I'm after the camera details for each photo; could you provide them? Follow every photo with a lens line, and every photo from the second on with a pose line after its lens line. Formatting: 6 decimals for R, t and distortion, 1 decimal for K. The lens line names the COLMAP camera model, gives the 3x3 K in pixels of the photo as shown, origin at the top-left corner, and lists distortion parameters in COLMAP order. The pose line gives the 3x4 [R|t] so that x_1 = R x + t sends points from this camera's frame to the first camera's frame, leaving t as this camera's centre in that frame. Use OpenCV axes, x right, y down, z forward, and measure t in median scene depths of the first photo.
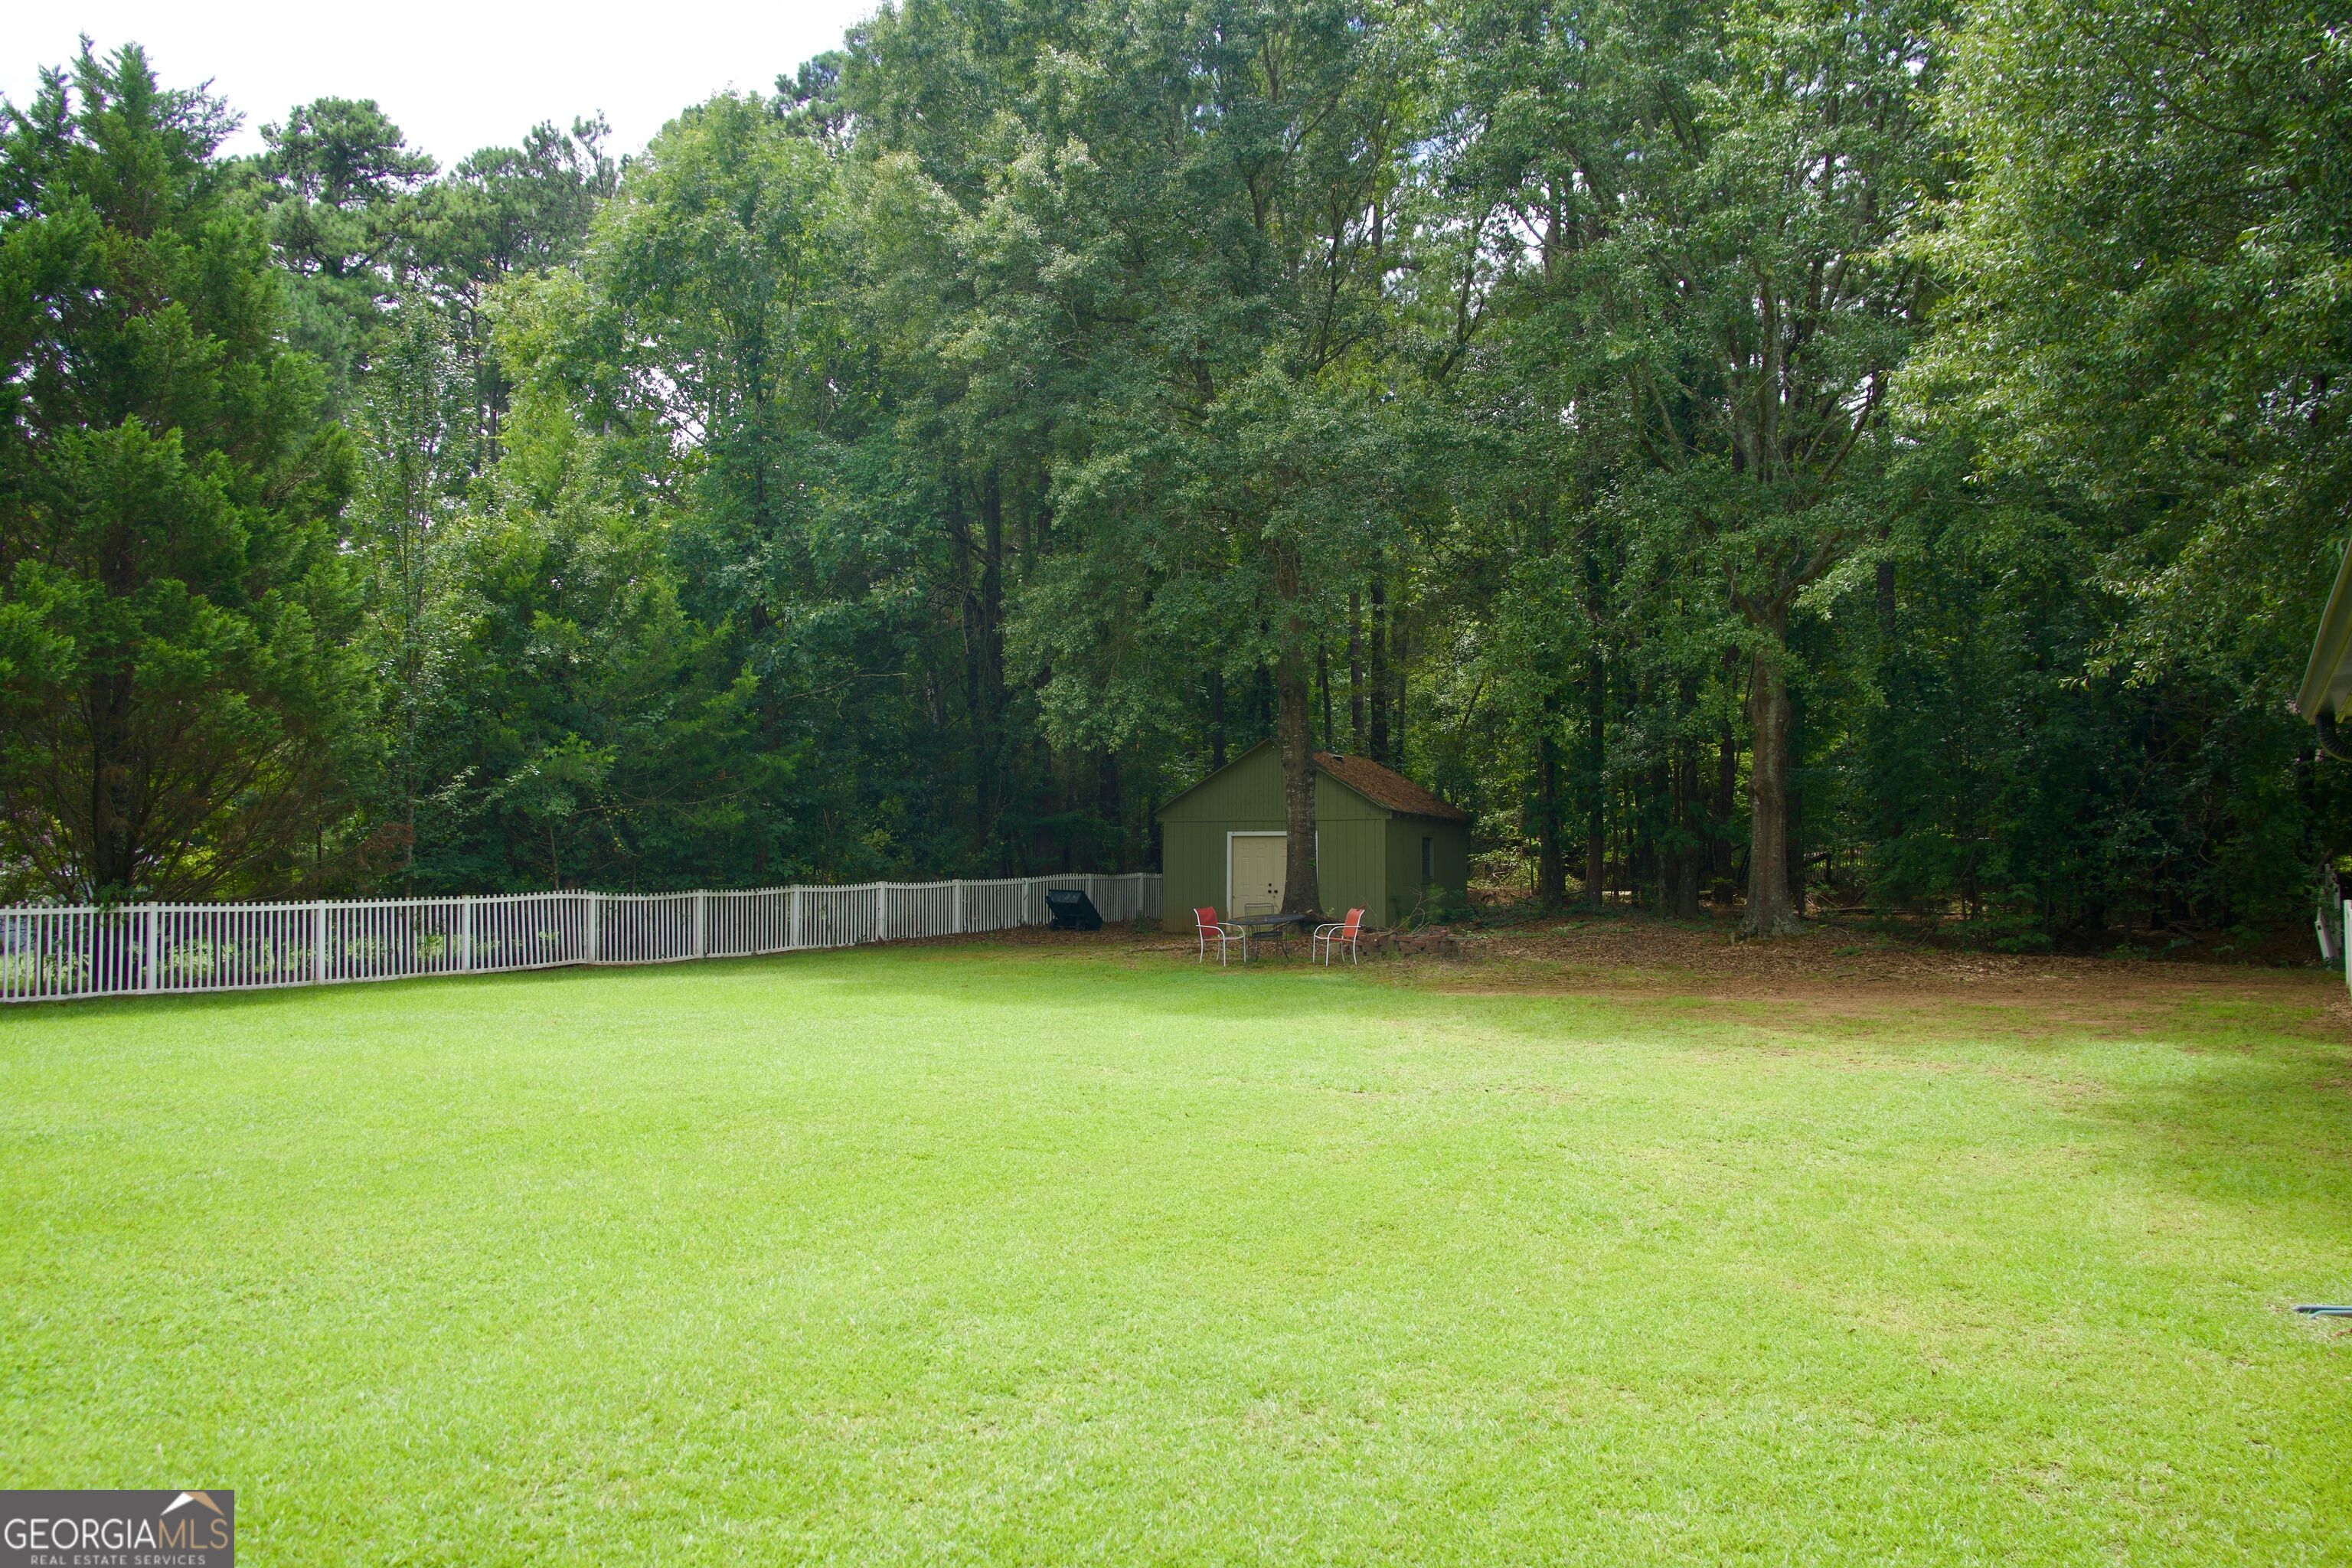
lens RADIAL K [[1887.9, 0, 1171.1], [0, 1887.9, 796.8], [0, 0, 1]] dist [-0.078667, 0.076039]
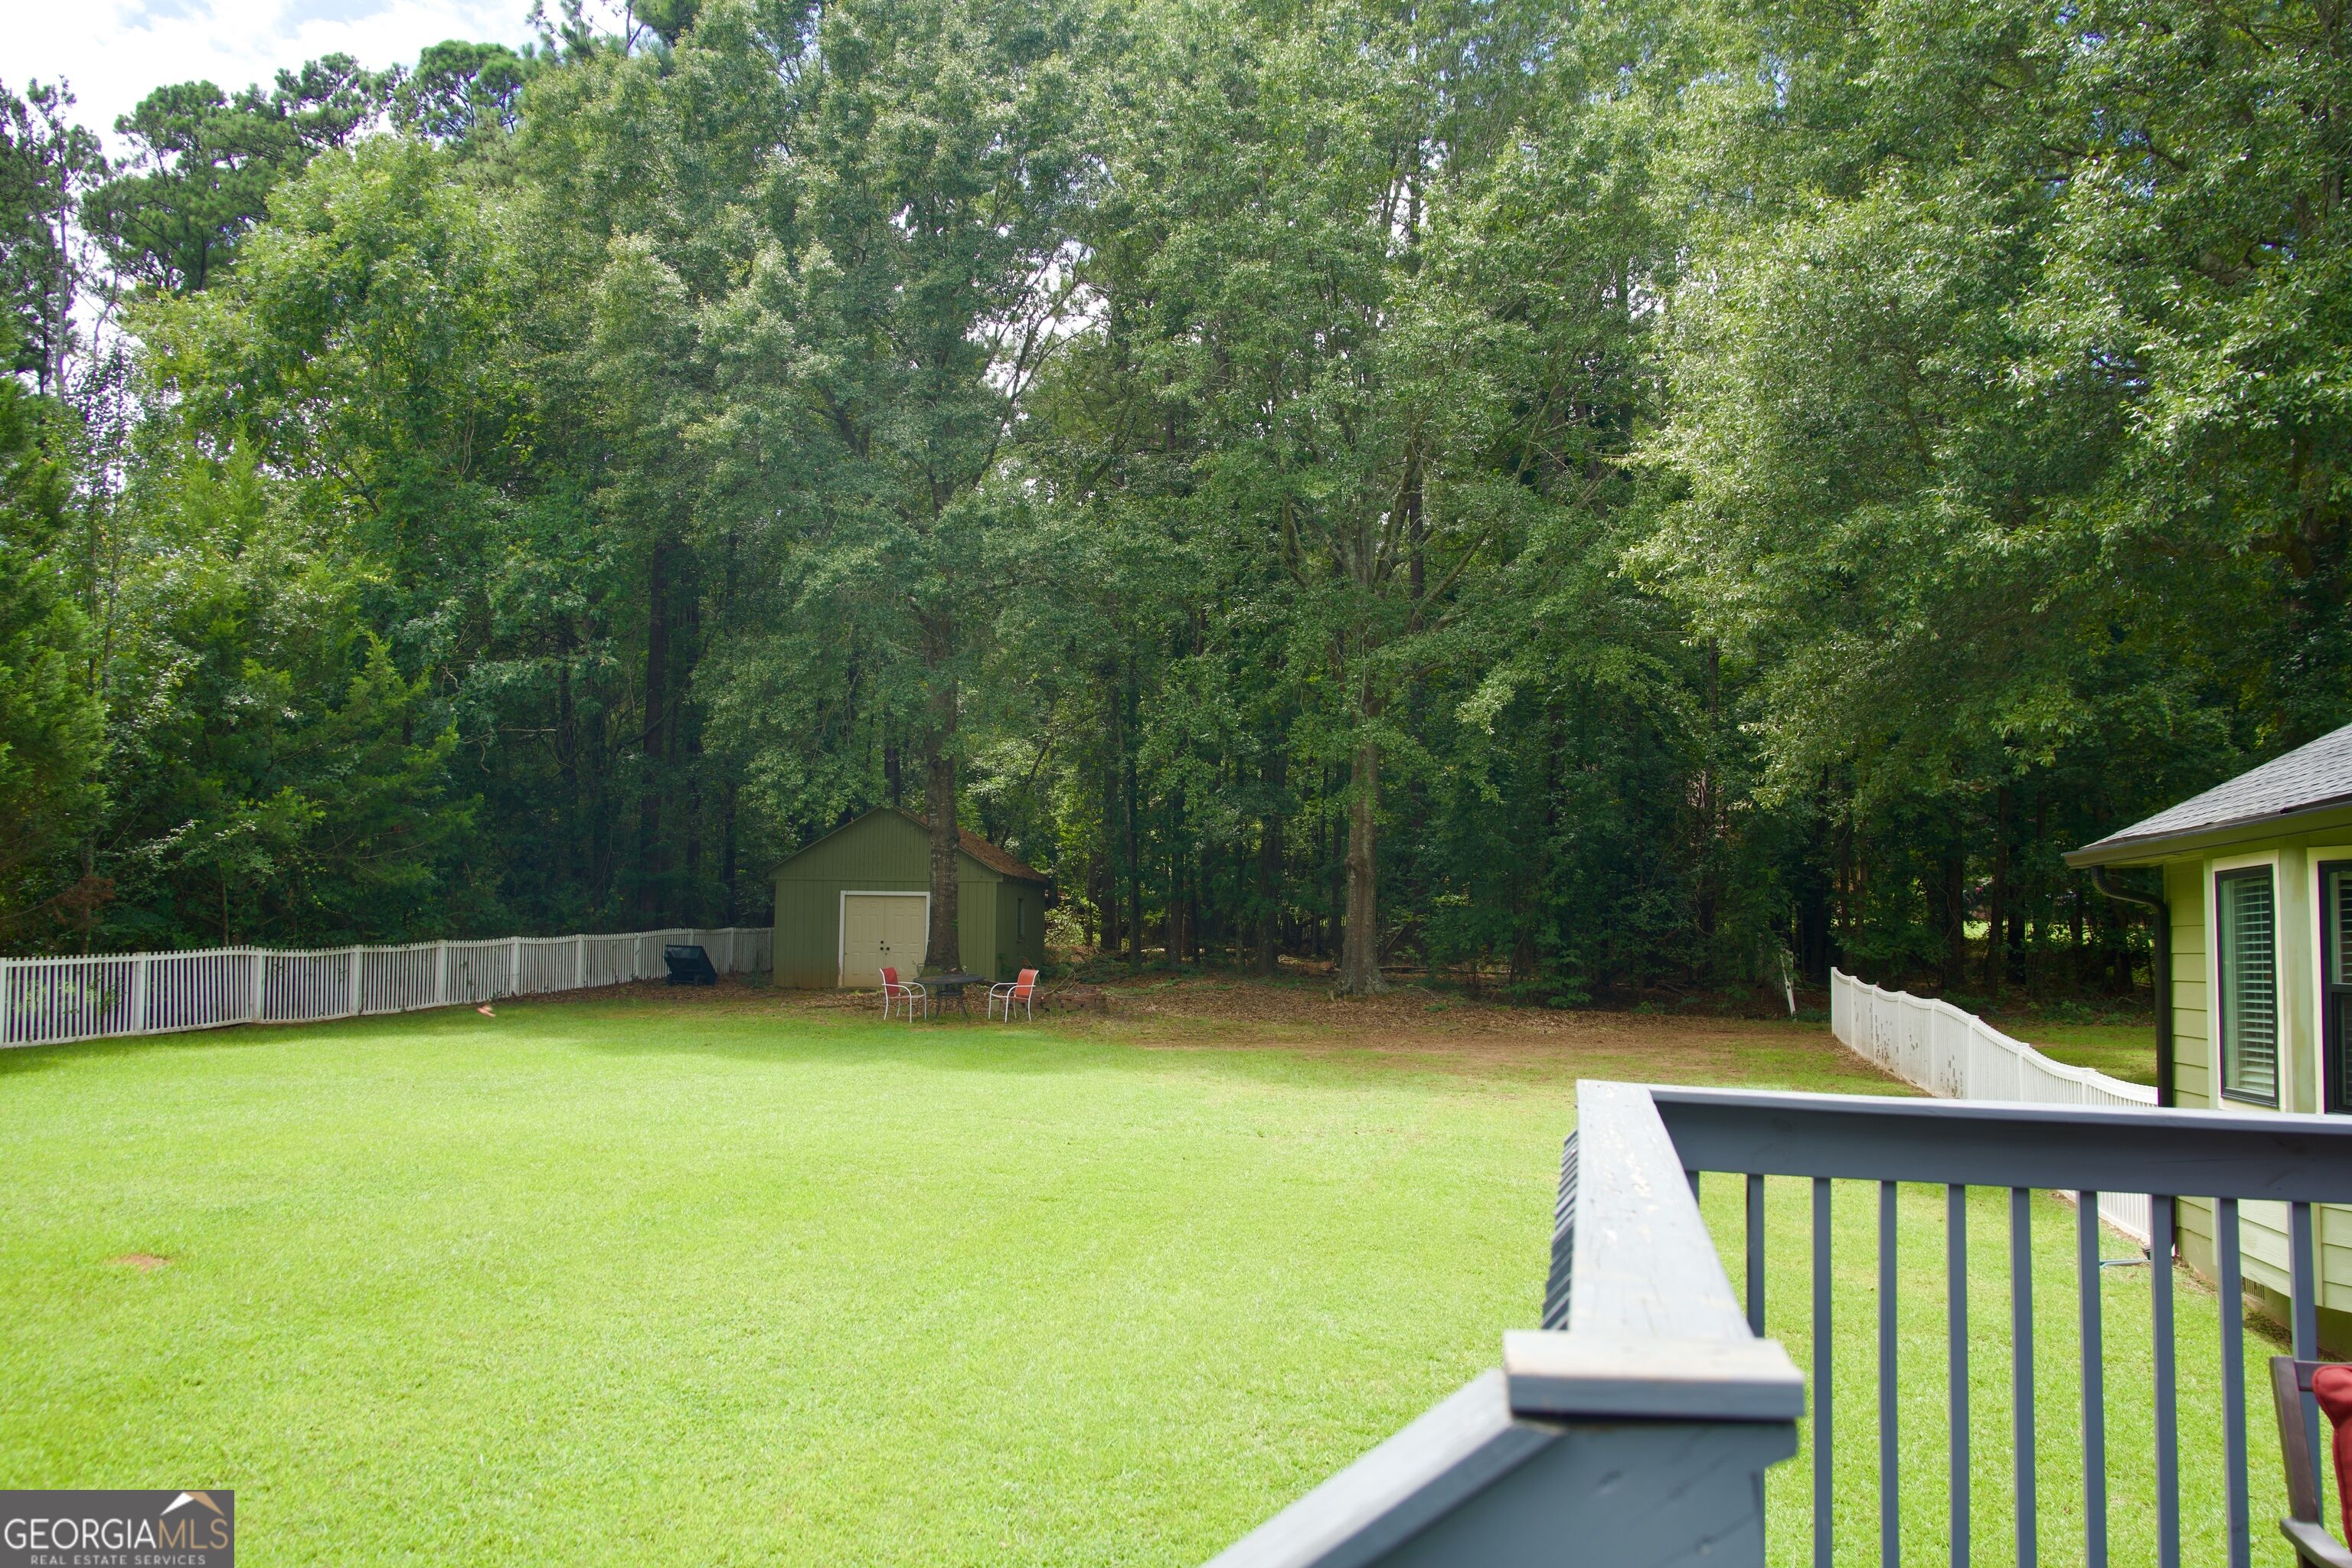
lens RADIAL K [[1887.9, 0, 1171.1], [0, 1887.9, 796.8], [0, 0, 1]] dist [-0.078667, 0.076039]
pose [[0.947767, 0.031789, 0.317377, -0.174247], [-0.024255, 0.999323, -0.027664, -0.012168], [-0.318041, 0.018521, 0.947896, -0.059976]]
